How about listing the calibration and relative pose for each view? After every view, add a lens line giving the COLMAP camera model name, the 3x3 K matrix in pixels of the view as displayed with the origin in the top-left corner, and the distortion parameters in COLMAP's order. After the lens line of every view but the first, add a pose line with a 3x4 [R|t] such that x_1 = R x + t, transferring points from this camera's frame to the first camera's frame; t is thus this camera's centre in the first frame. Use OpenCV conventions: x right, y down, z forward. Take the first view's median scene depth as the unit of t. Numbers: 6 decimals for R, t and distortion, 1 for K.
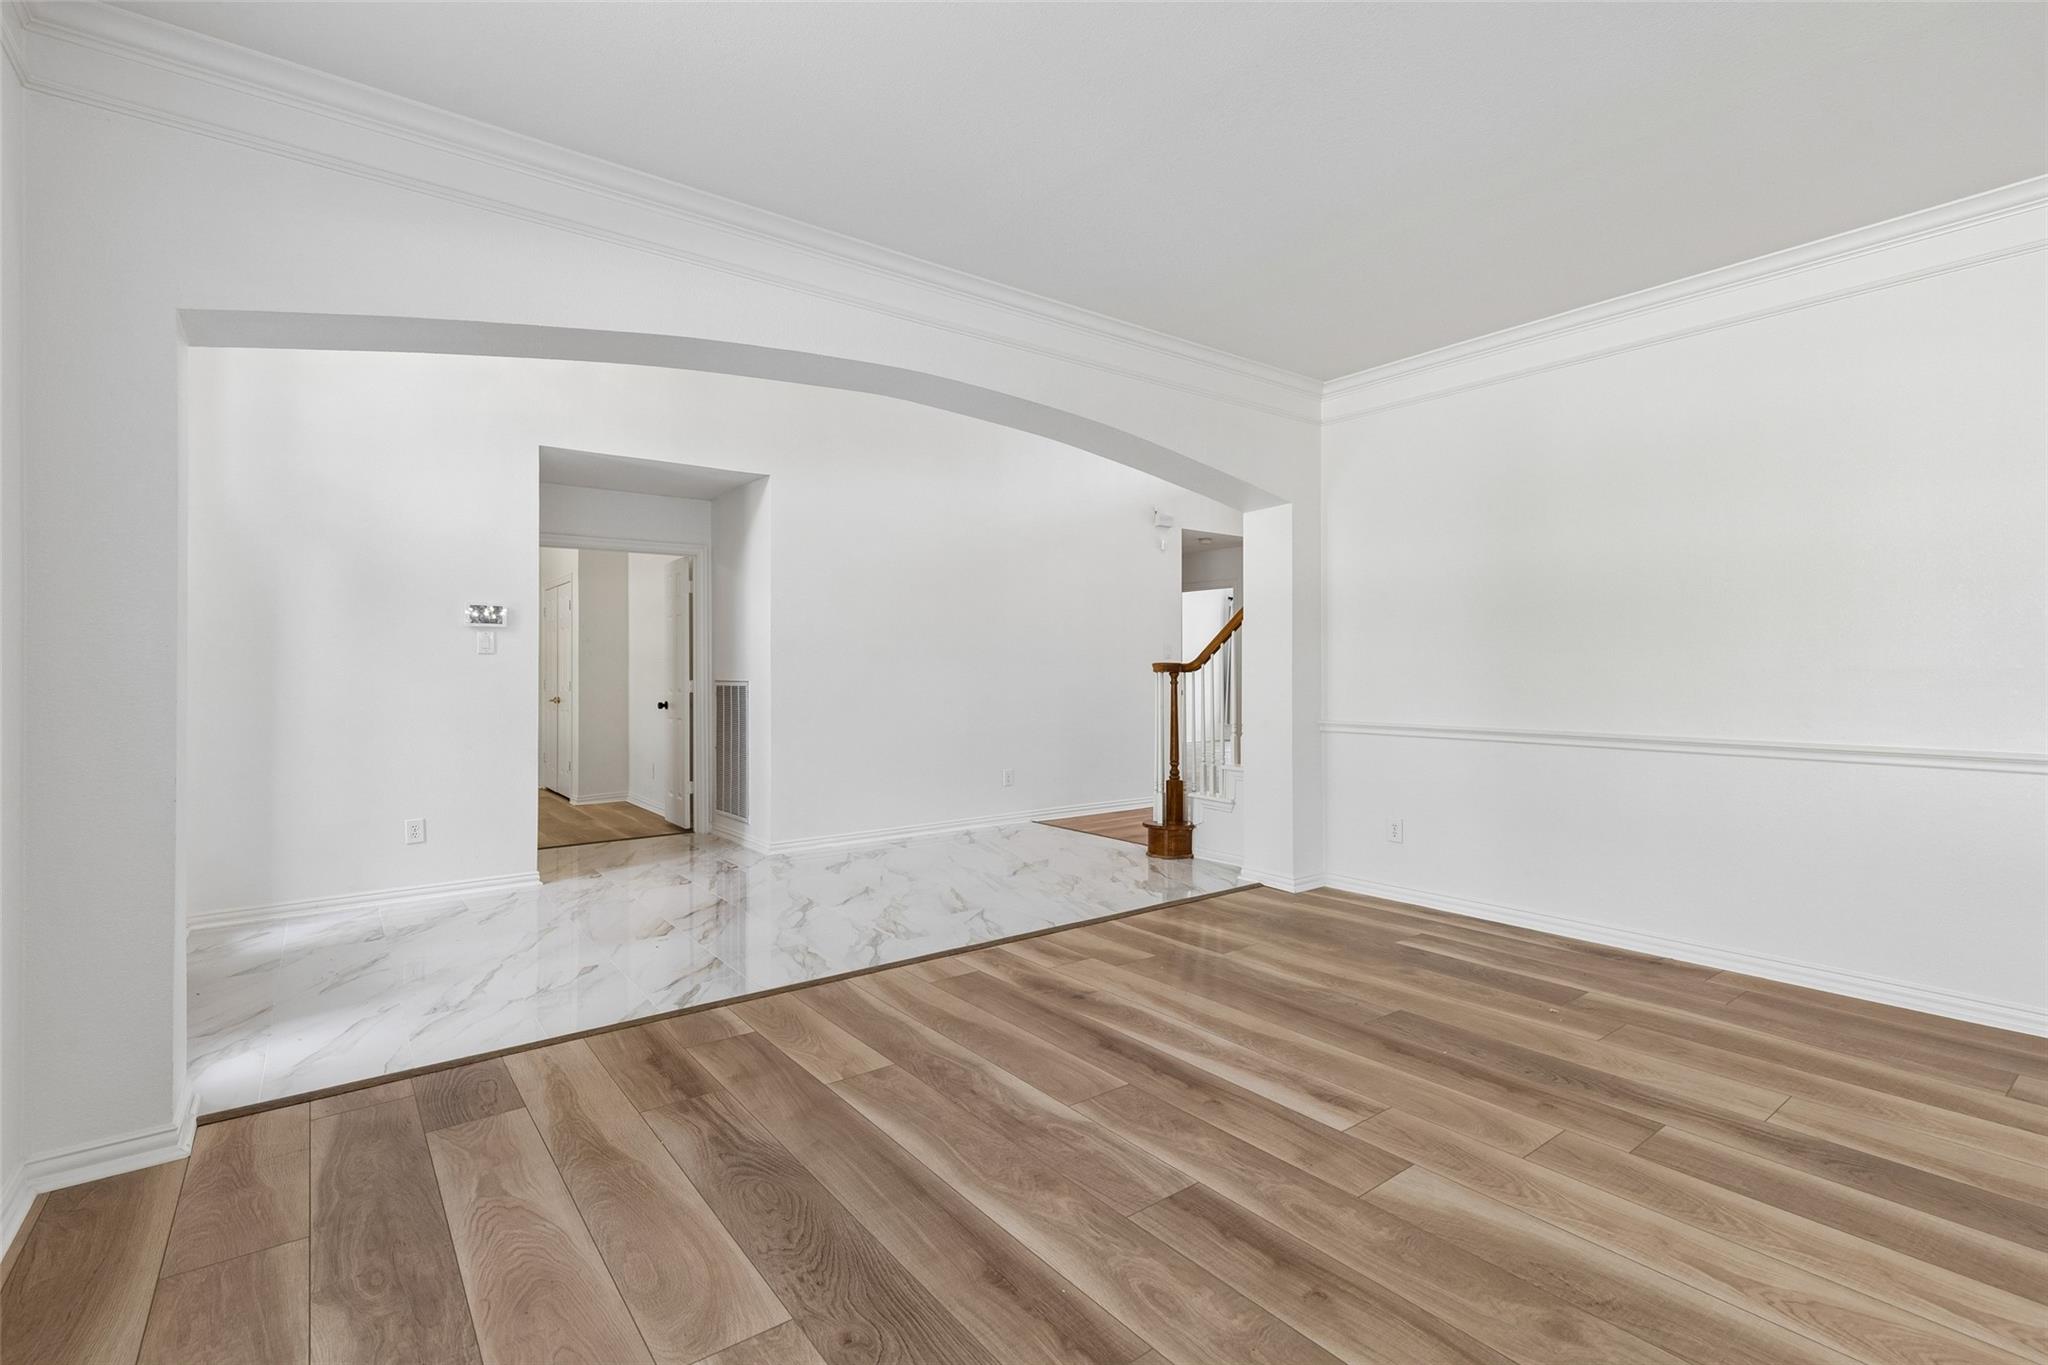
lens RADIAL K [[929.7, 0, 1025.4], [0, 929.7, 675.8], [0, 0, 1]] dist [0.013202, -0.000760]
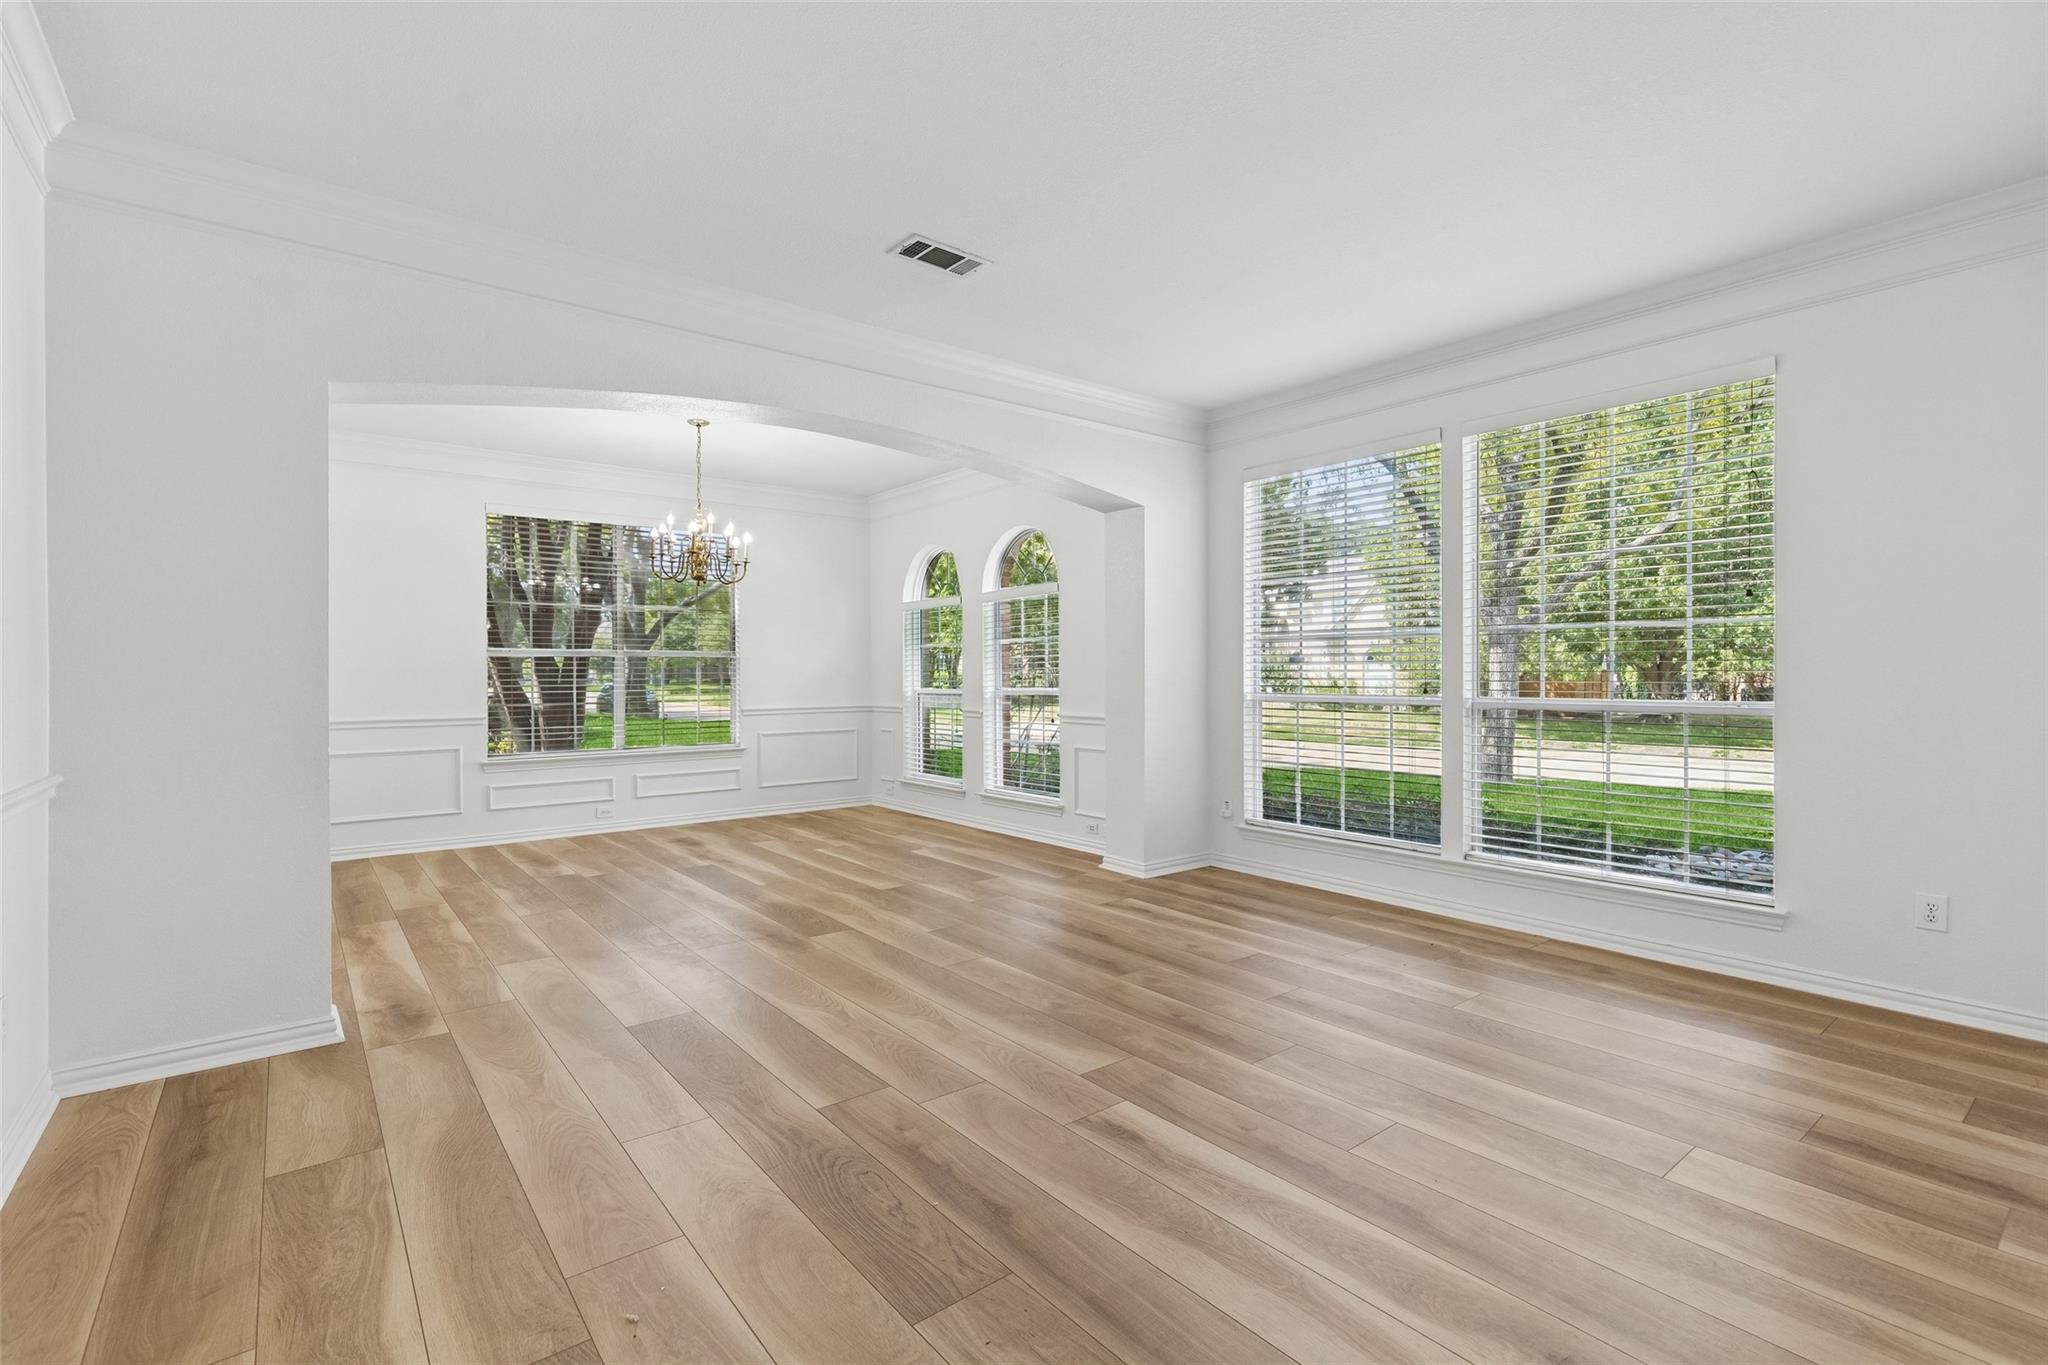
lens RADIAL K [[929.7, 0, 1023.0], [0, 929.7, 677.4], [0, 0, 1]] dist [0.013202, -0.000760]
pose [[-0.999796, 0.005995, -0.019287, 0.441123], [0.005834, 0.999948, 0.008379, -0.010568], [0.019337, 0.008264, -0.999779, 1.920000]]
